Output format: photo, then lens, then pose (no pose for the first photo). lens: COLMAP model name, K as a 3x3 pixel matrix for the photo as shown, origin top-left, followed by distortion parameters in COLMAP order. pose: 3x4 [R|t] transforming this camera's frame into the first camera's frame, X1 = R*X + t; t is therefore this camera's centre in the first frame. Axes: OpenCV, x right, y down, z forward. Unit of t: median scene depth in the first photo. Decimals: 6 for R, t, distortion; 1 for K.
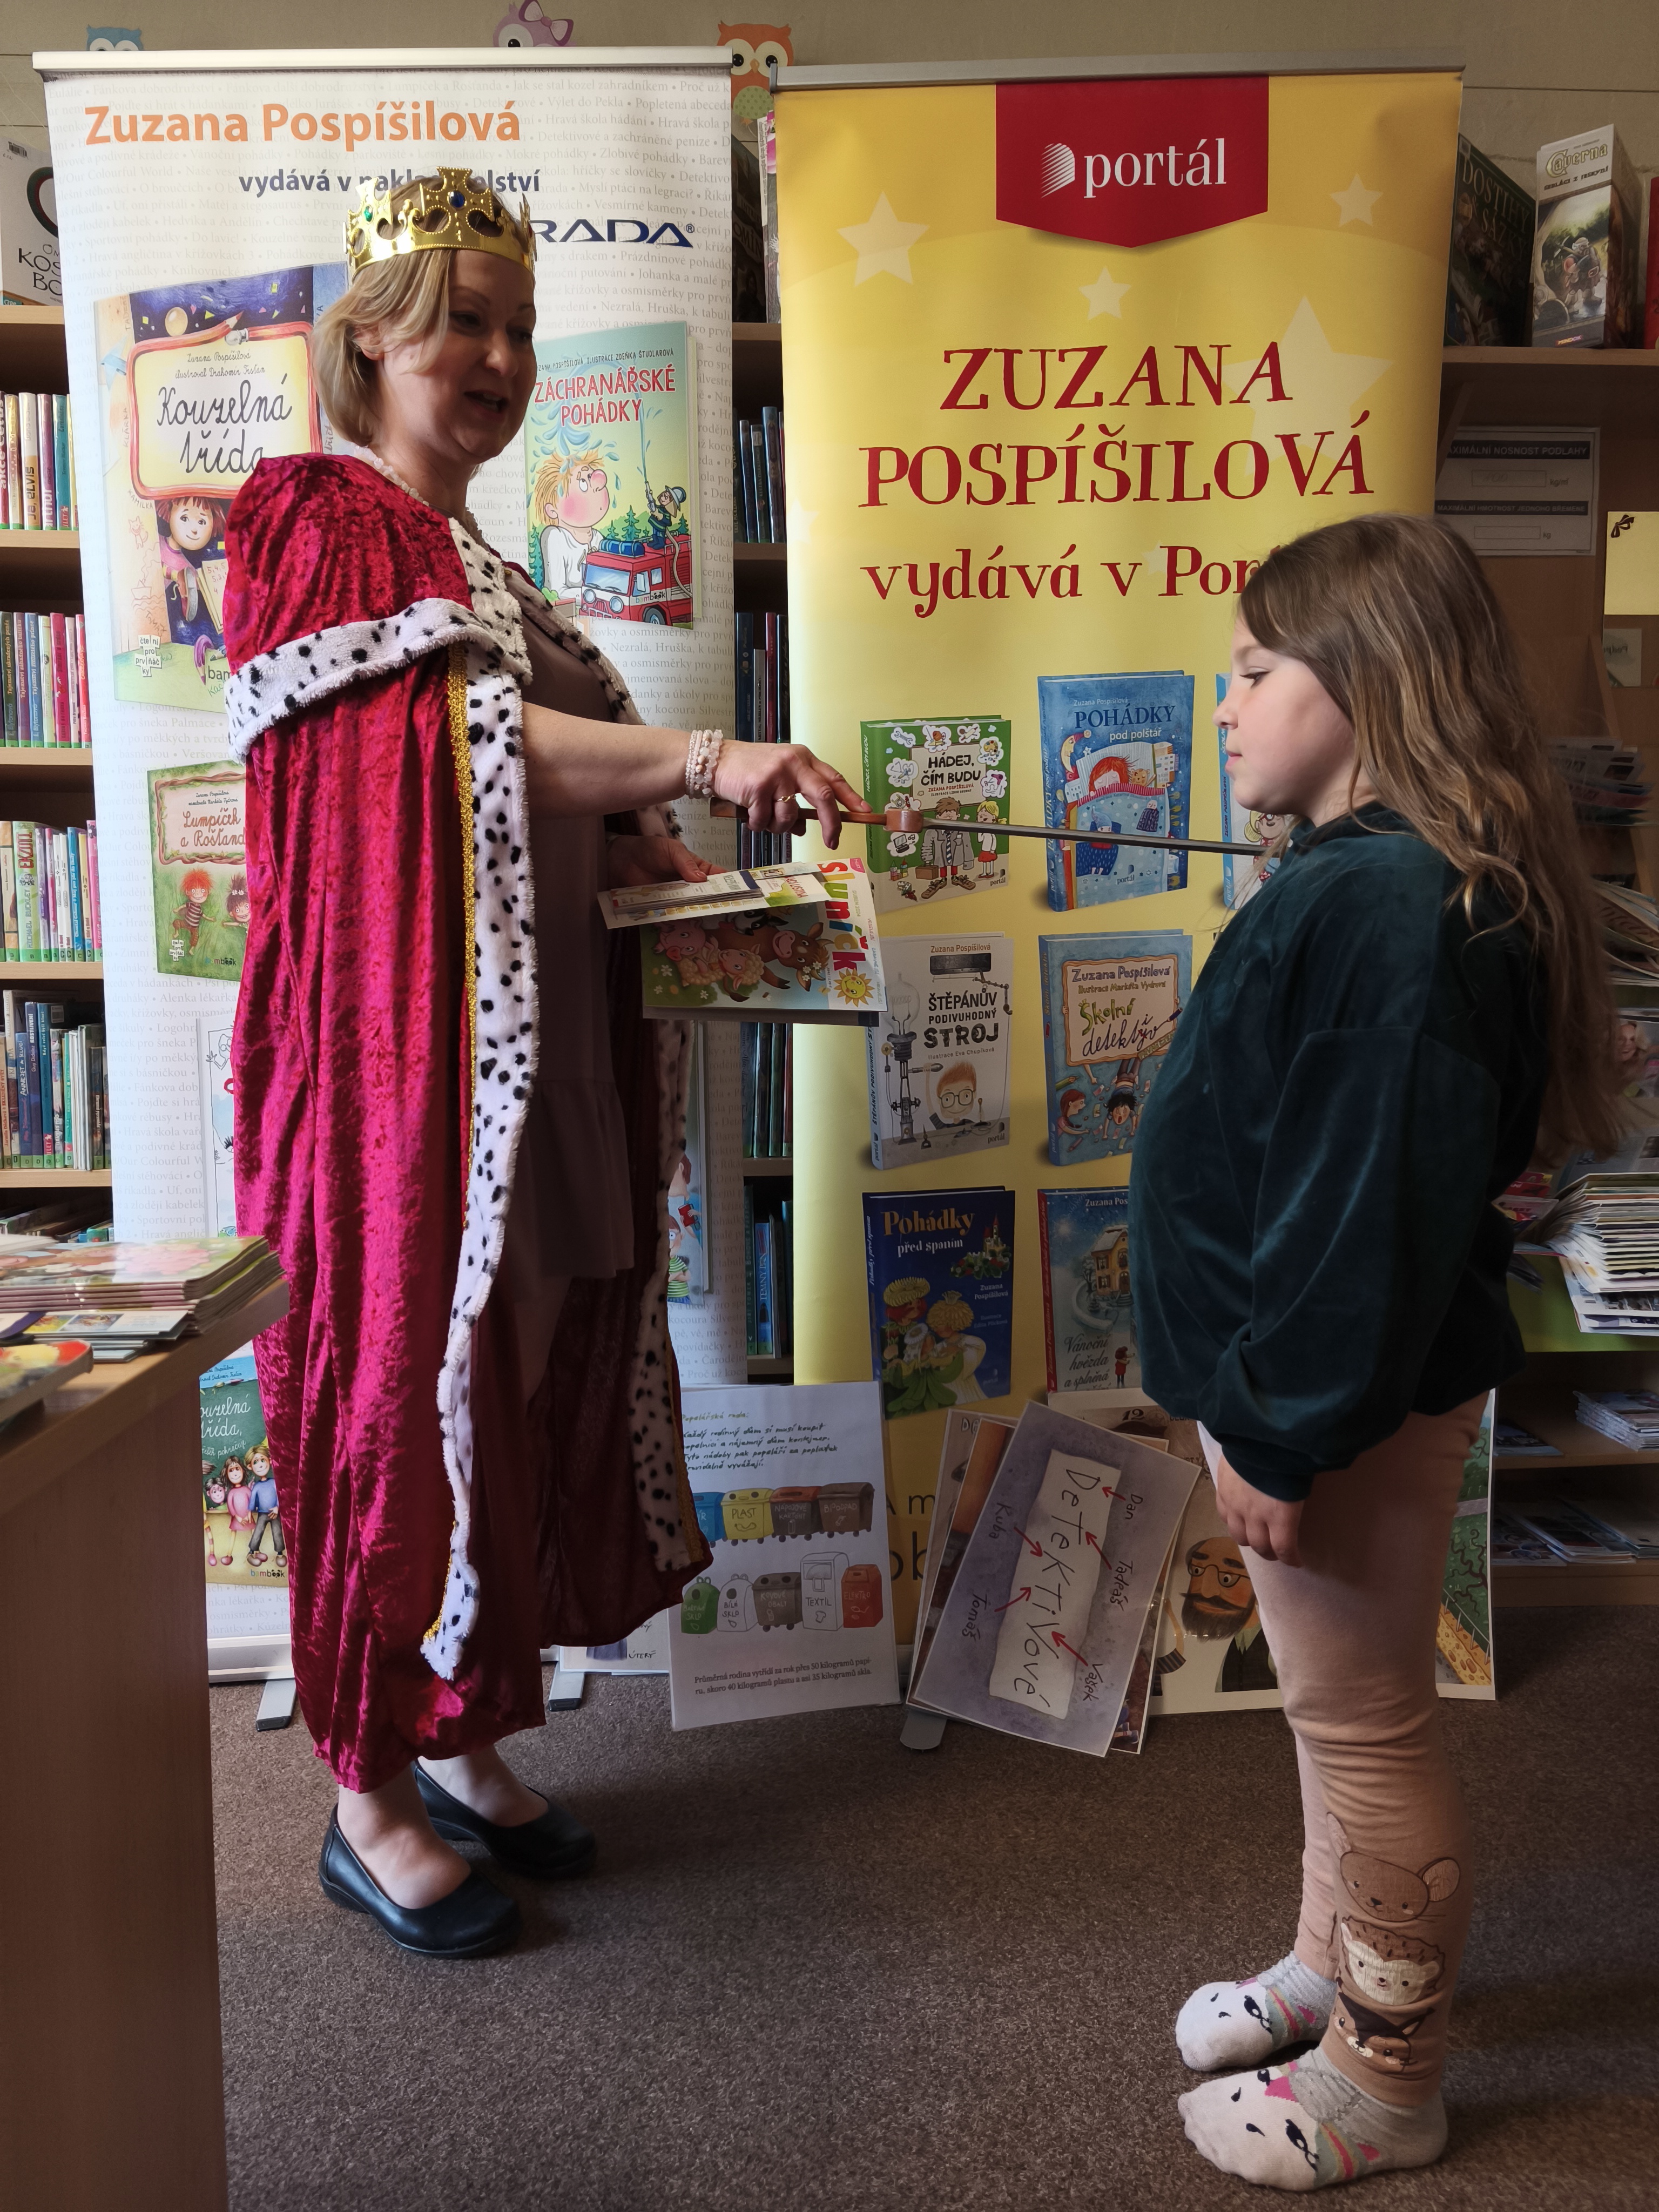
lens RADIAL K [[1464.9, 0, 814.5], [0, 1464.9, 1096.8], [0, 0, 1]] dist [0.048125, -0.003626]
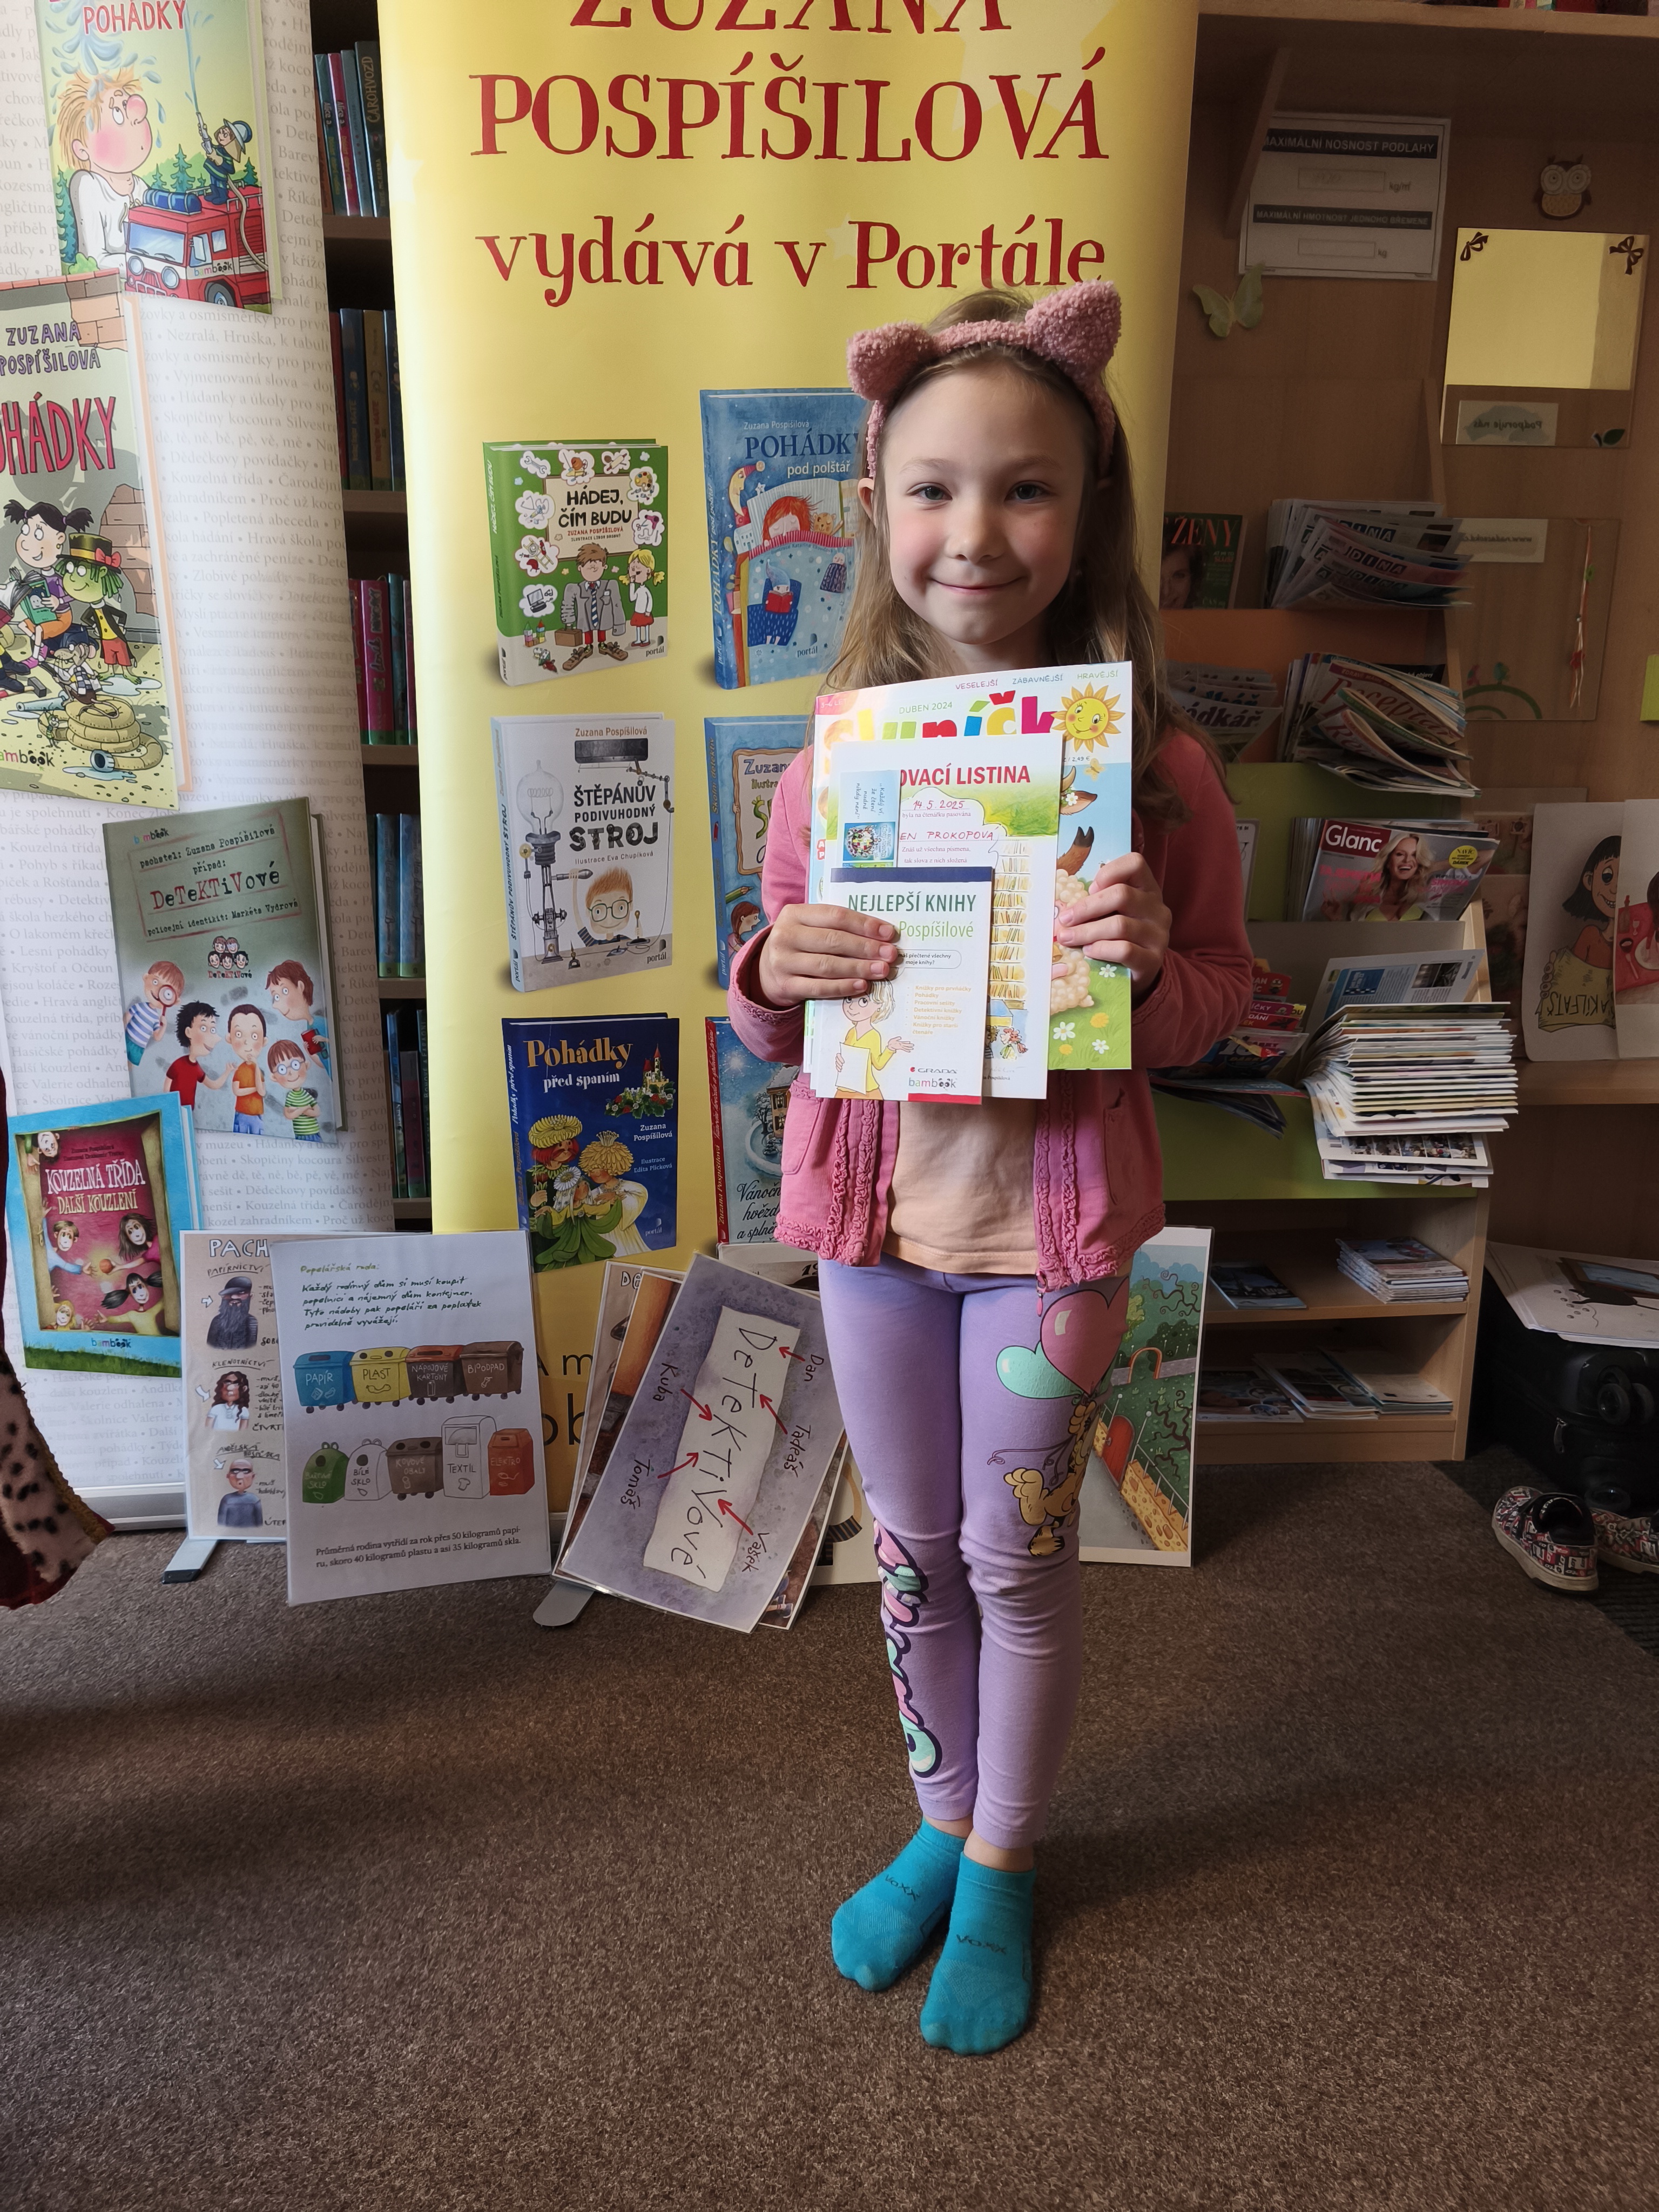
lens RADIAL K [[1460.9, 0, 803.7], [0, 1460.9, 1117.1], [0, 0, 1]] dist [0.074457, -0.056316]
pose [[0.999653, 0.010524, 0.024134, 0.193612], [-0.013607, 0.991238, 0.131388, 0.006460], [-0.022540, -0.131670, 0.991037, 0.127652]]
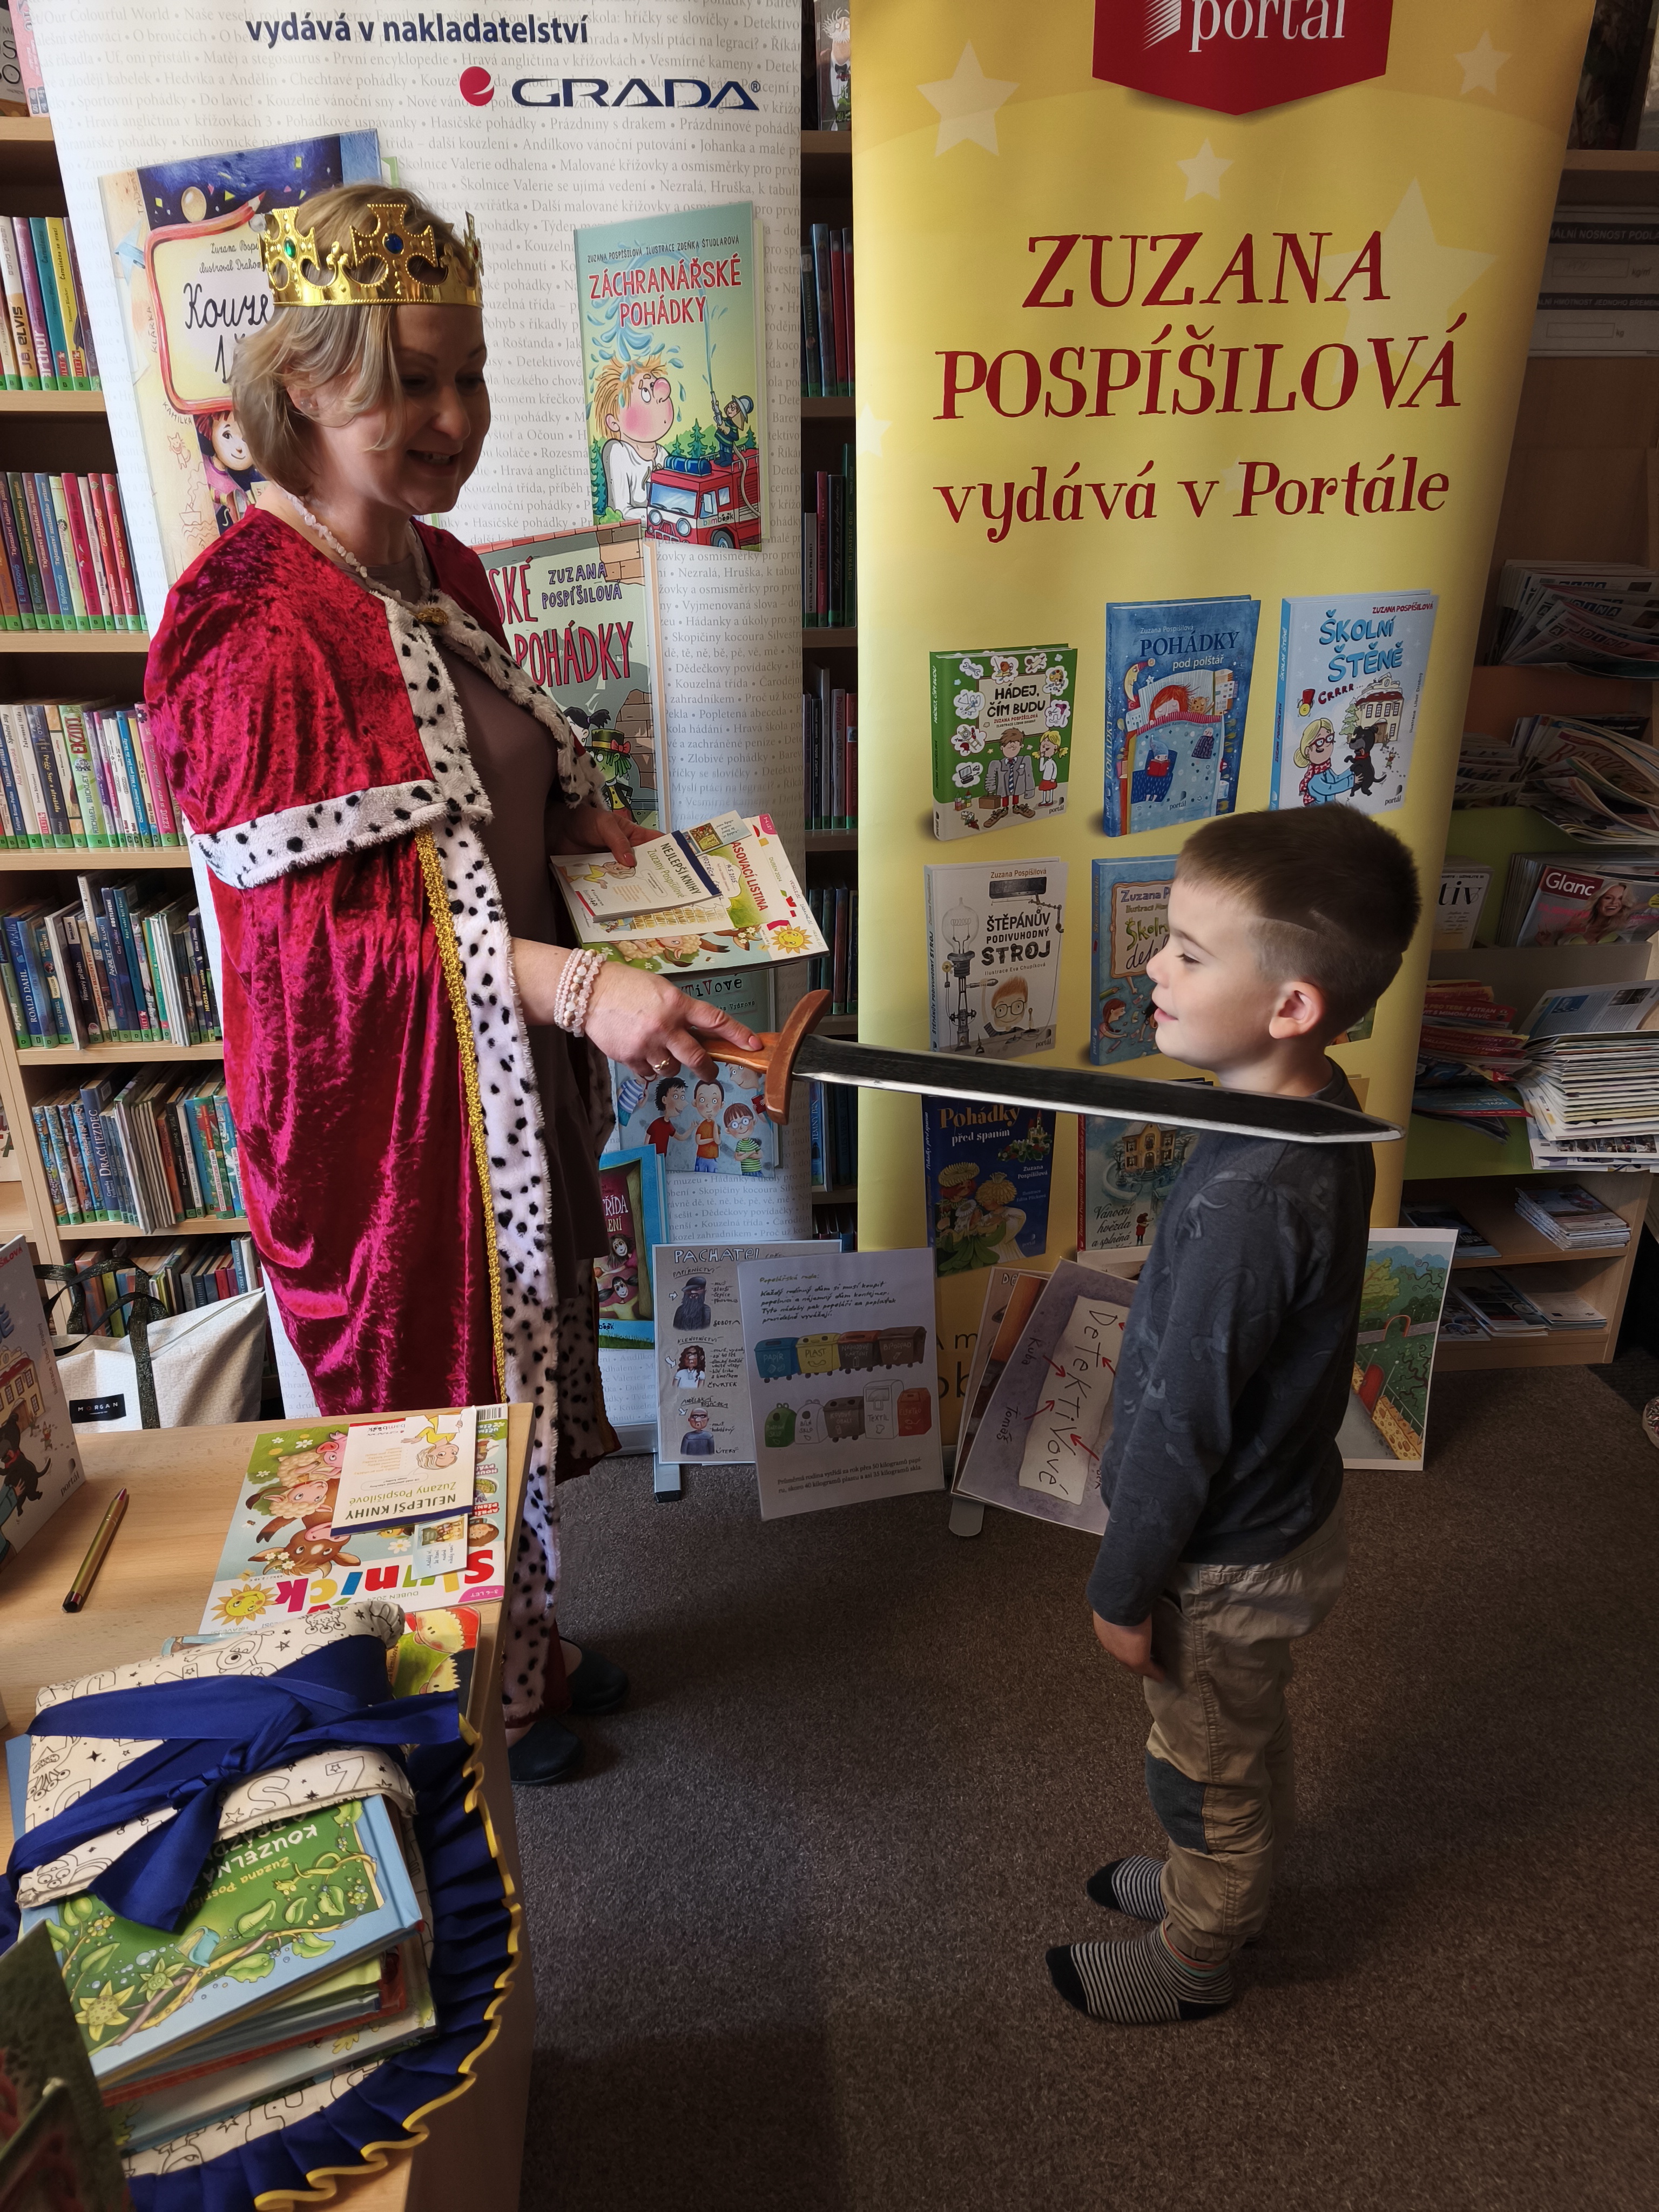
lens RADIAL K [[1458.3, 0, 825.6], [0, 1458.3, 1118.5], [0, 0, 1]] dist [0.053870, -0.011161]
pose [[0.998910, -0.017638, 0.043211, -0.088929], [0.003347, 0.950529, 0.310619, -0.262795], [-0.046552, -0.310136, 0.949552, -0.051408]]
